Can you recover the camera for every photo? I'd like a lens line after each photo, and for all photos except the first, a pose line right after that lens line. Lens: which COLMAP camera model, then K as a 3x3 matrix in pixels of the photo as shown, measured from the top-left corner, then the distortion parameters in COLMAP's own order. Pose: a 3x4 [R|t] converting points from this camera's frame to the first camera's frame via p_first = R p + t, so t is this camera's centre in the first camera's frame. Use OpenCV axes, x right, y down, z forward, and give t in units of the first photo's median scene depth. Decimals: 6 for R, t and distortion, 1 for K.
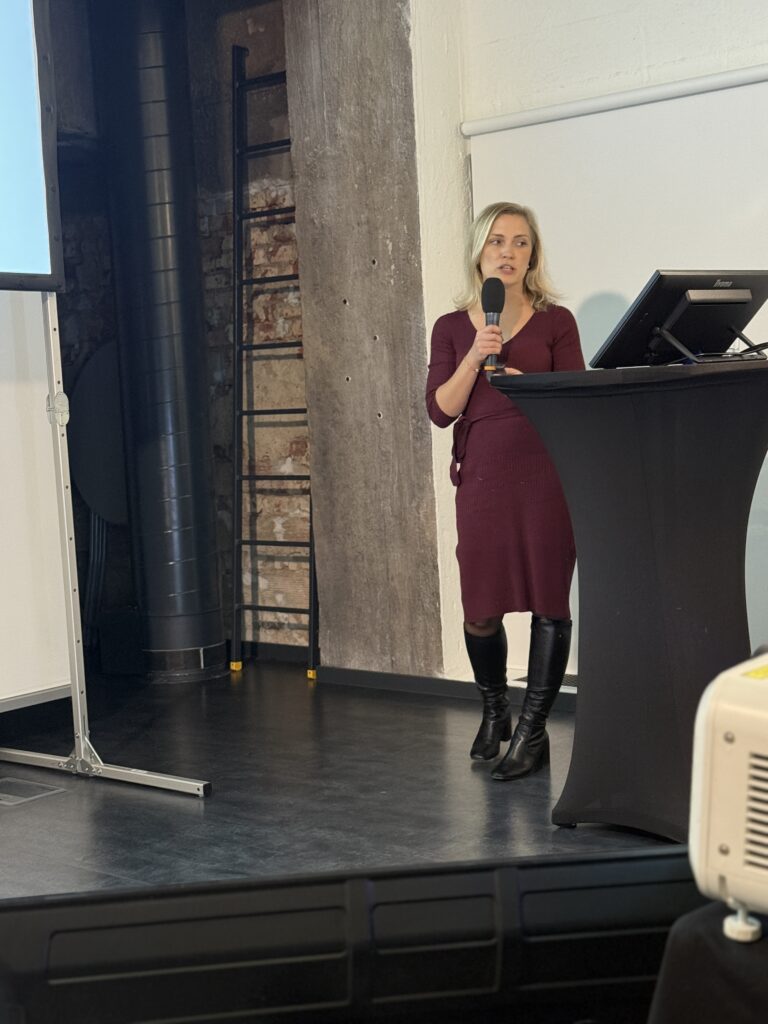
lens RADIAL K [[1538.8, 0, 382.9], [0, 1538.8, 508.0], [0, 0, 1]] dist [0.150226, -0.056763]
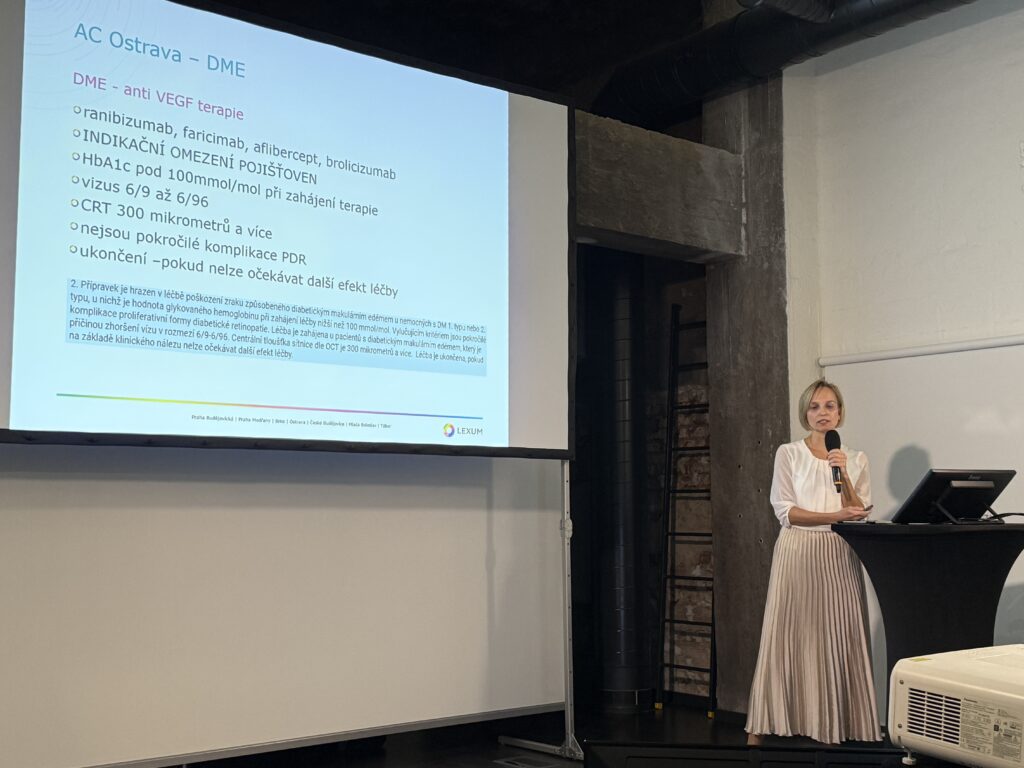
lens RADIAL K [[1254.0, 0, 512.0], [0, 1254.0, 384.0], [0, 0, 1]] dist [0.187956, -0.439024]
pose [[0.980580, 0.025724, -0.194424, -0.004248], [-0.058842, 0.984277, -0.166541, 0.009661], [0.187083, 0.174747, 0.966677, -0.271005]]
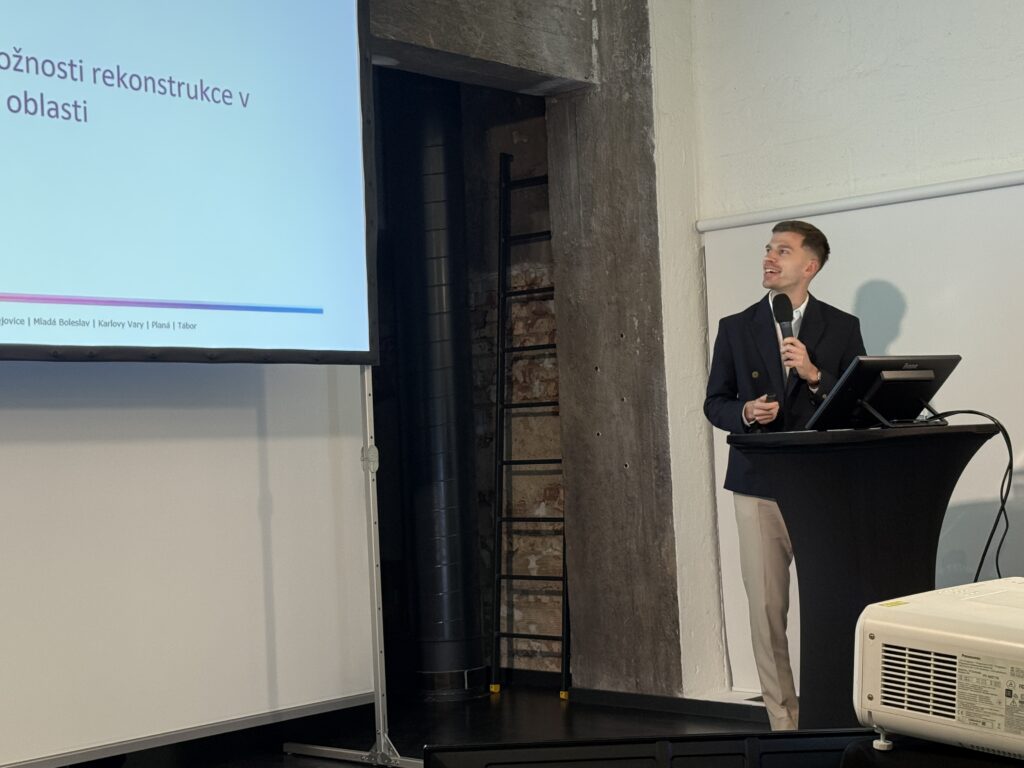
lens RADIAL K [[1631.7, 0, 512.0], [0, 1631.7, 384.0], [0, 0, 1]] dist [0.129453, -0.046473]
pose [[0.998673, 0.005059, -0.051257, -0.023592], [-0.010654, 0.993931, -0.109487, 0.013224], [0.050392, 0.109888, 0.992666, -0.214909]]
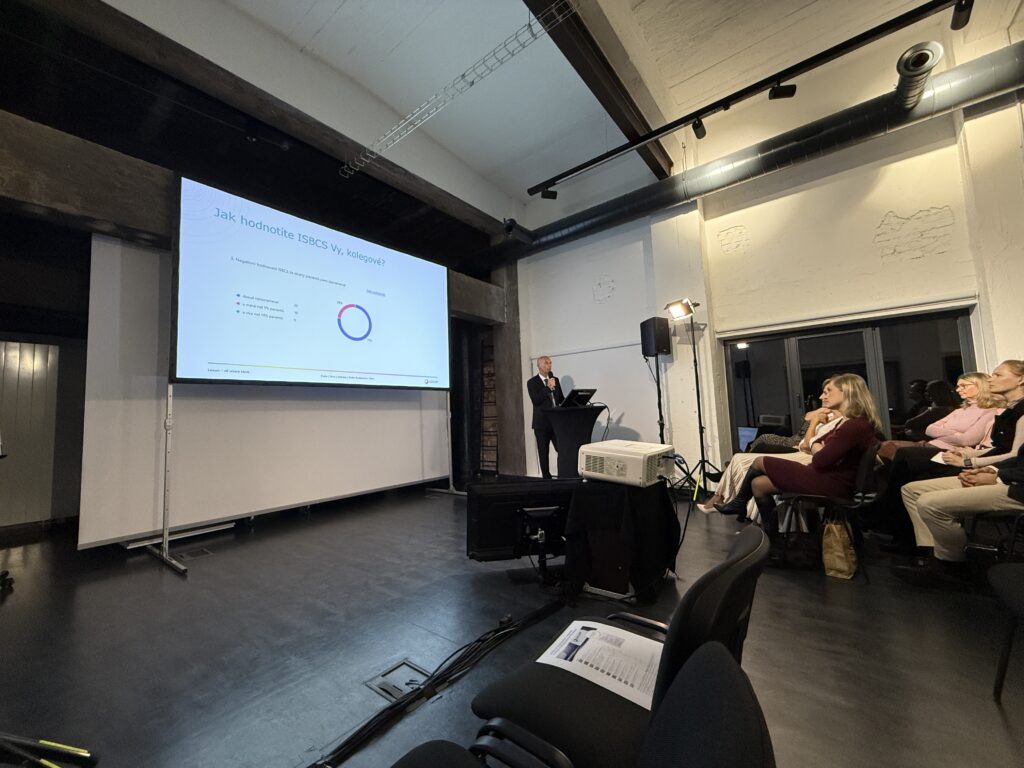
lens RADIAL K [[406.3, 0, 506.9], [0, 406.3, 384.3], [0, 0, 1]] dist [-0.000479, 0.000299]
pose [[0.999839, 0.011338, 0.013892, -0.035964], [-0.009086, 0.988249, -0.152583, 0.024260], [-0.015459, 0.152432, 0.988193, -0.200603]]
